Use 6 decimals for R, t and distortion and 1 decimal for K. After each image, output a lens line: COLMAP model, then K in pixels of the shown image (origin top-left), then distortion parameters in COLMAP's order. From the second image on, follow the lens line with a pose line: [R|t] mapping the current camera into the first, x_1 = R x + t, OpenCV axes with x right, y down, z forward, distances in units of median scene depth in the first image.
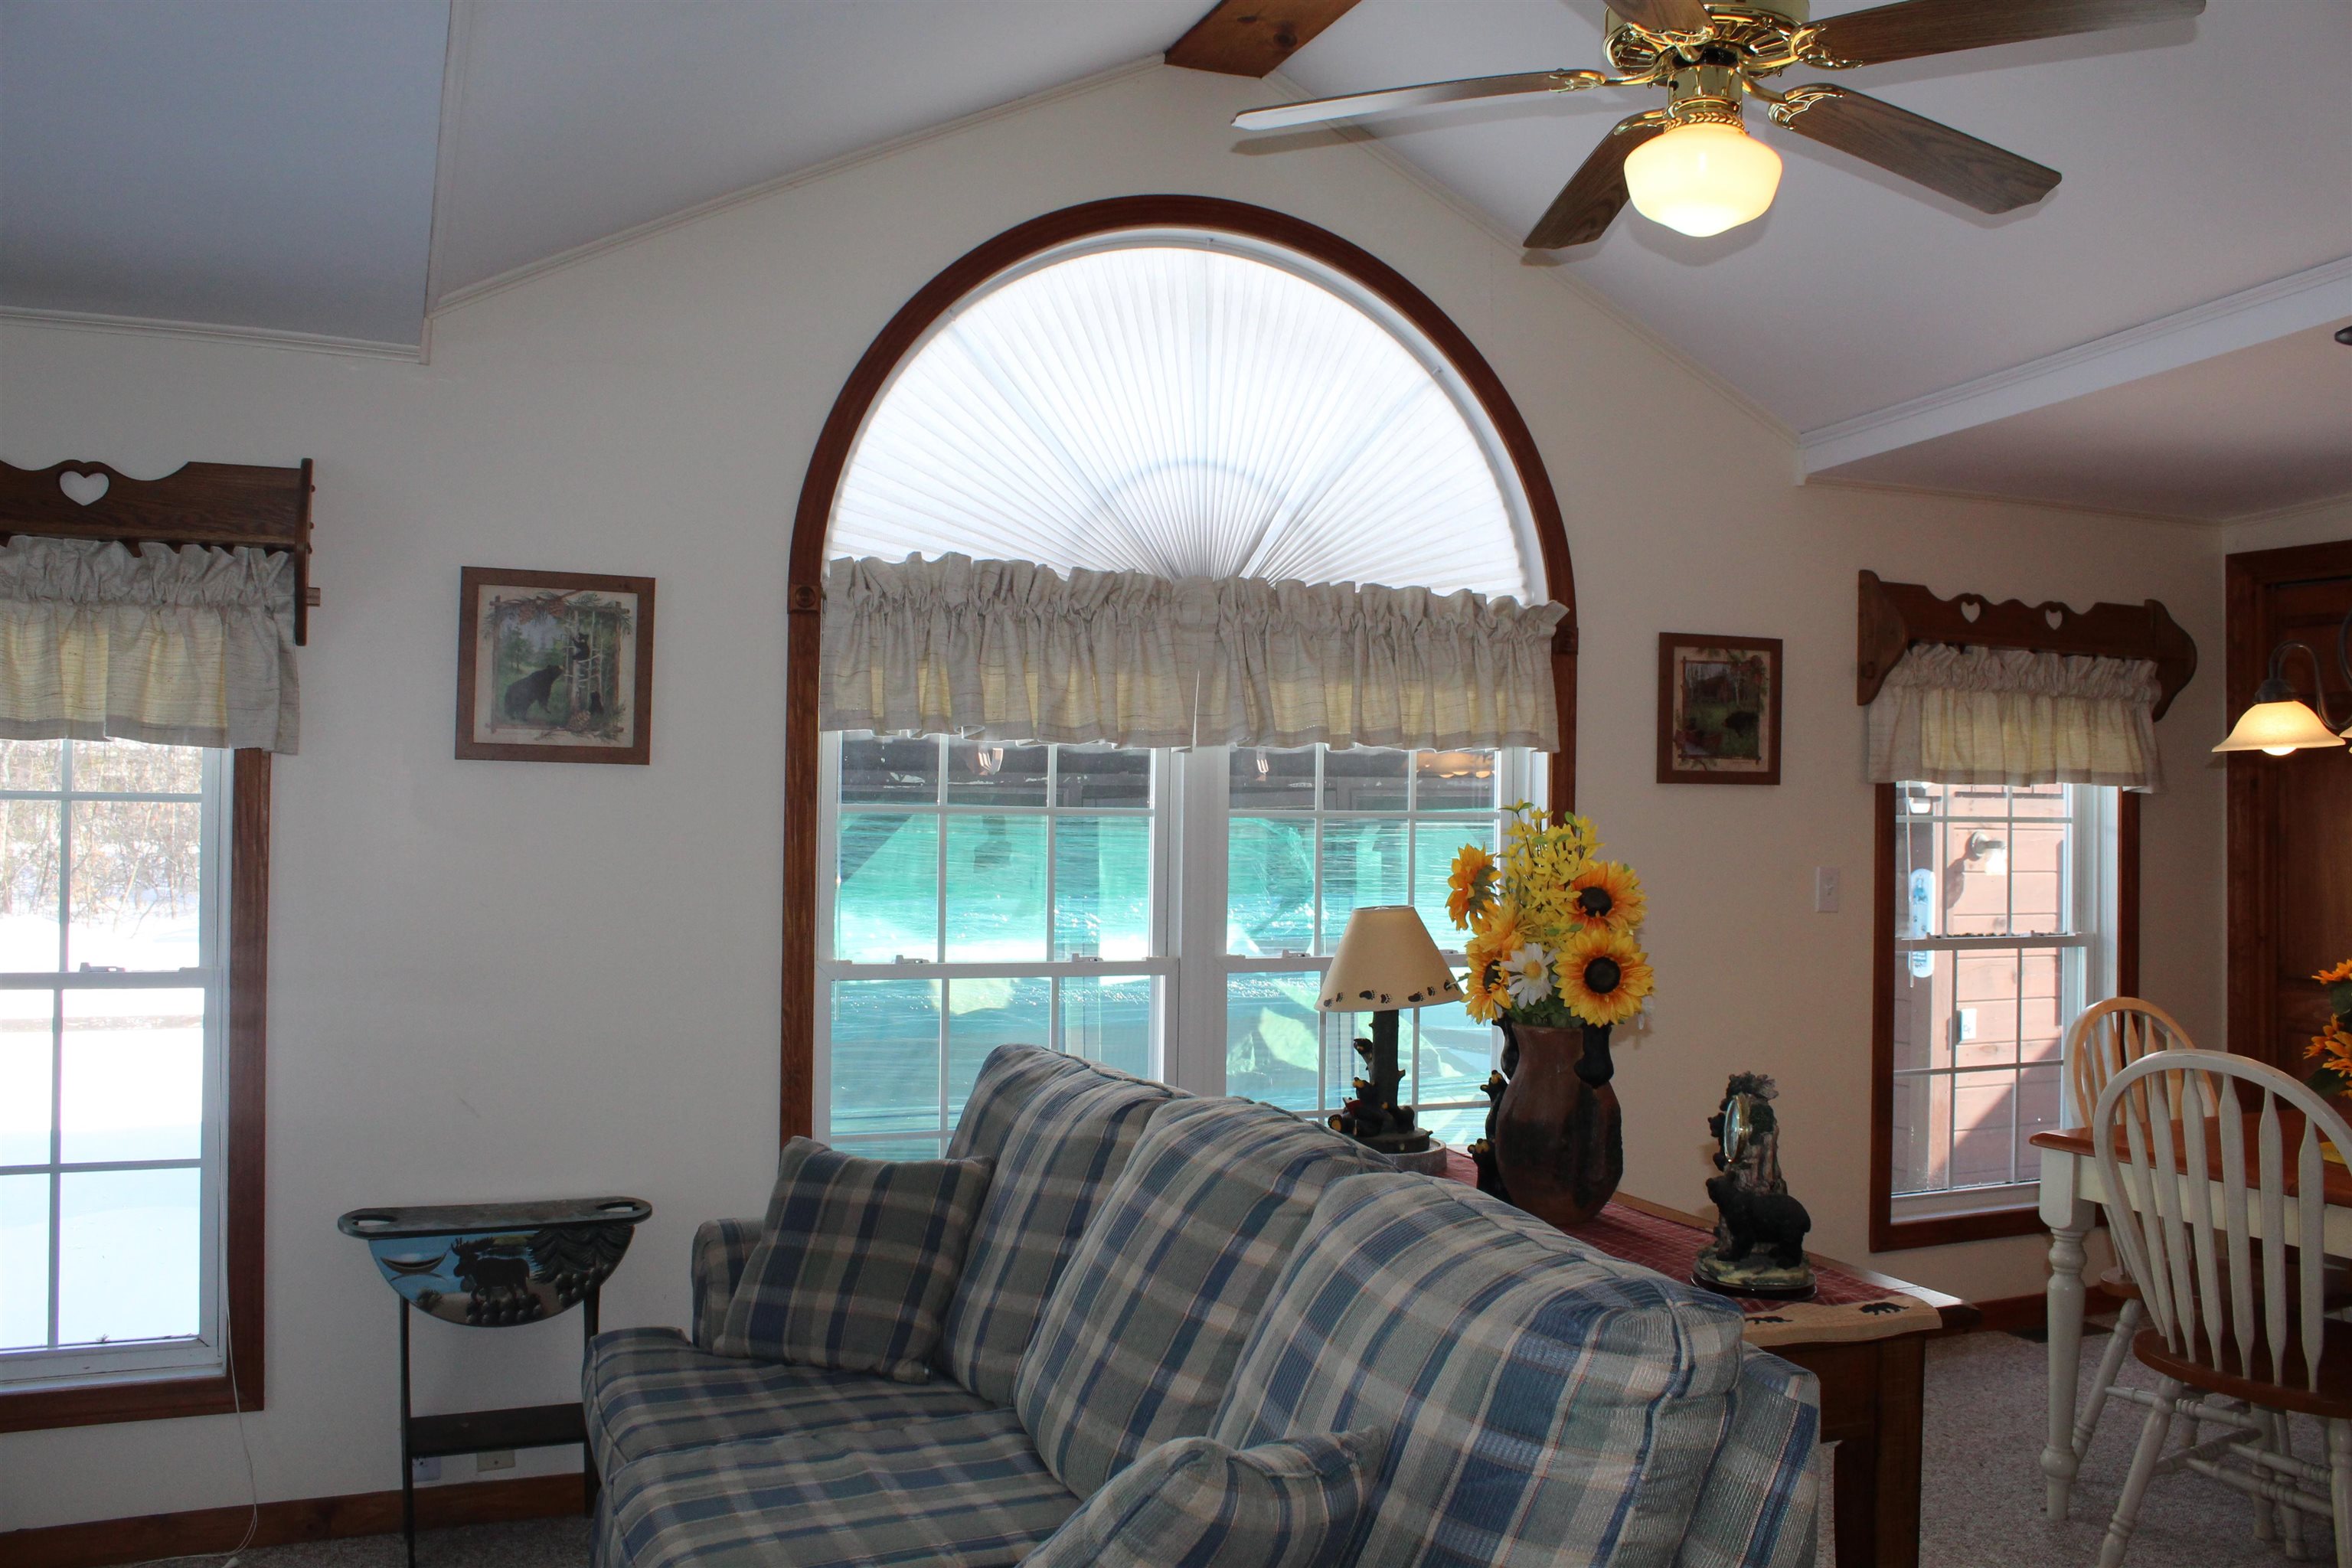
lens RADIAL K [[1947.0, 0, 1173.6], [0, 1947.0, 777.5], [0, 0, 1]] dist [-0.171634, 0.153610]
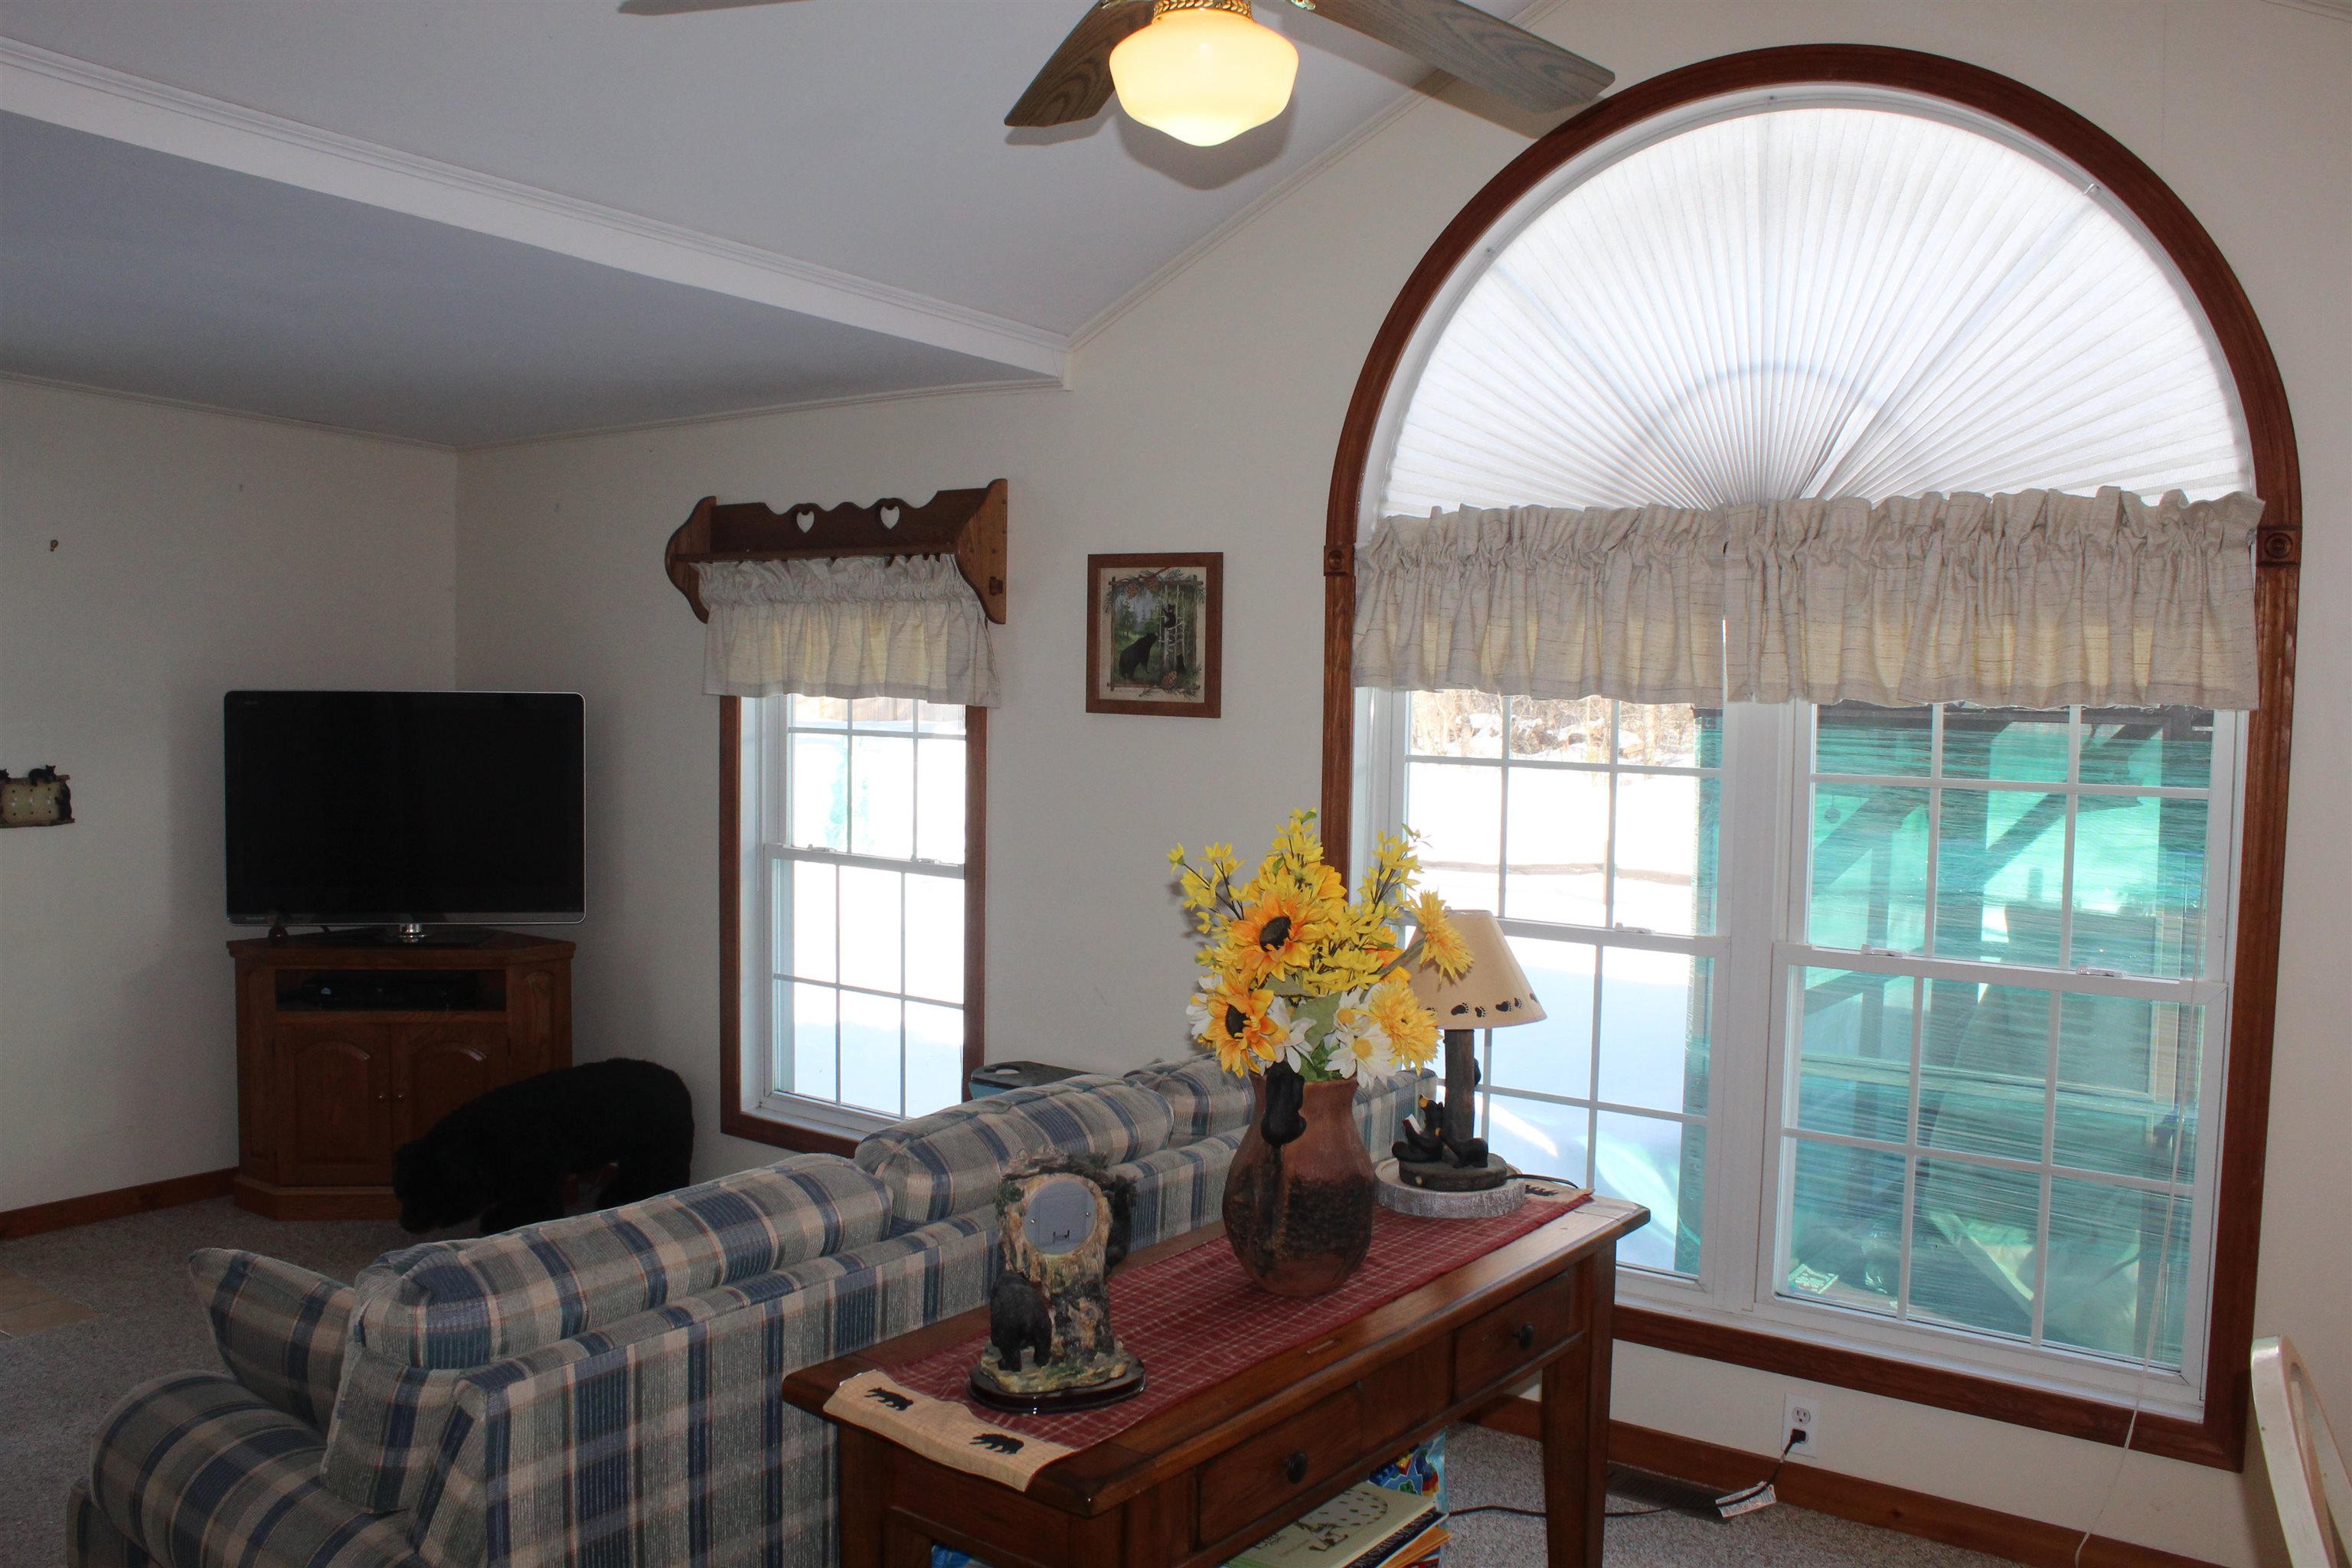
lens RADIAL K [[1950.6, 0, 1174.7], [0, 1950.6, 771.0], [0, 0, 1]] dist [-0.172737, 0.153578]
pose [[0.511528, 0.045813, -0.858044, 0.724818], [0.013883, 0.998007, 0.061563, -0.048049], [0.859154, -0.043404, 0.509872, 0.403768]]
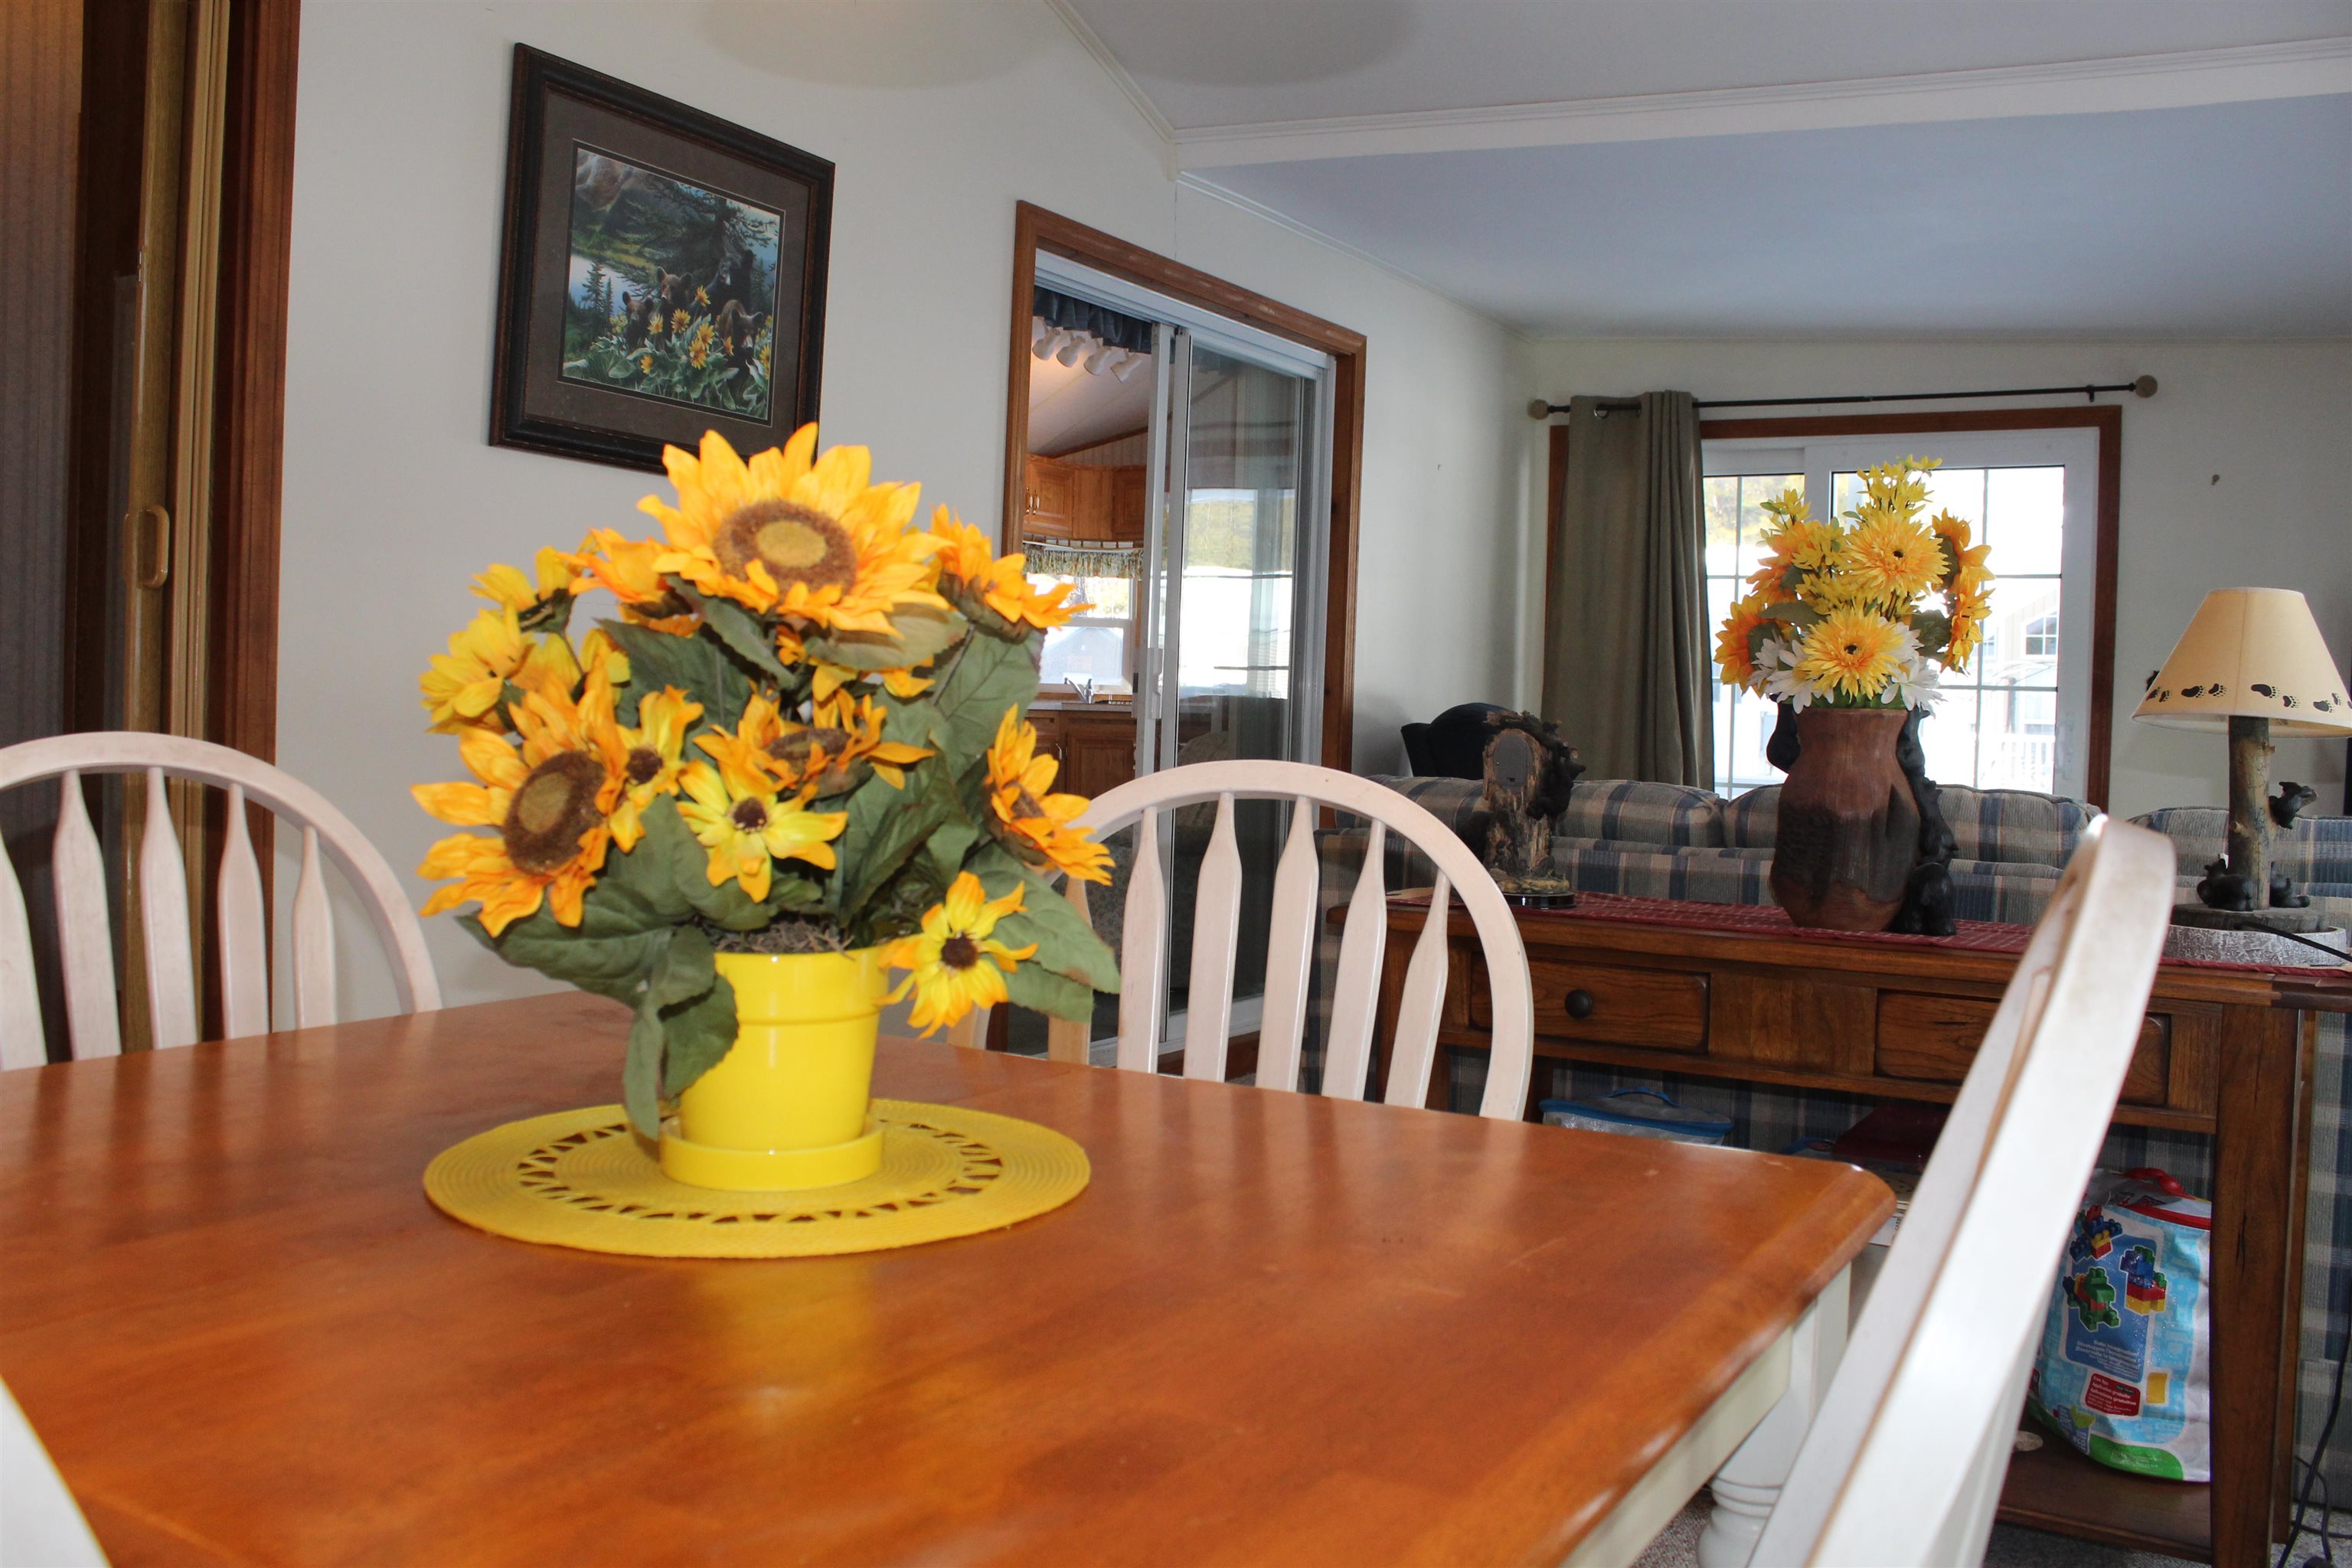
lens RADIAL K [[1950.6, 0, 1174.7], [0, 1950.6, 771.0], [0, 0, 1]] dist [-0.172737, 0.153578]
pose [[-0.819697, -0.019304, -0.572472, 0.751602], [-0.025883, 0.999659, 0.003353, 0.127629], [0.572212, 0.017566, -0.819918, 1.218185]]
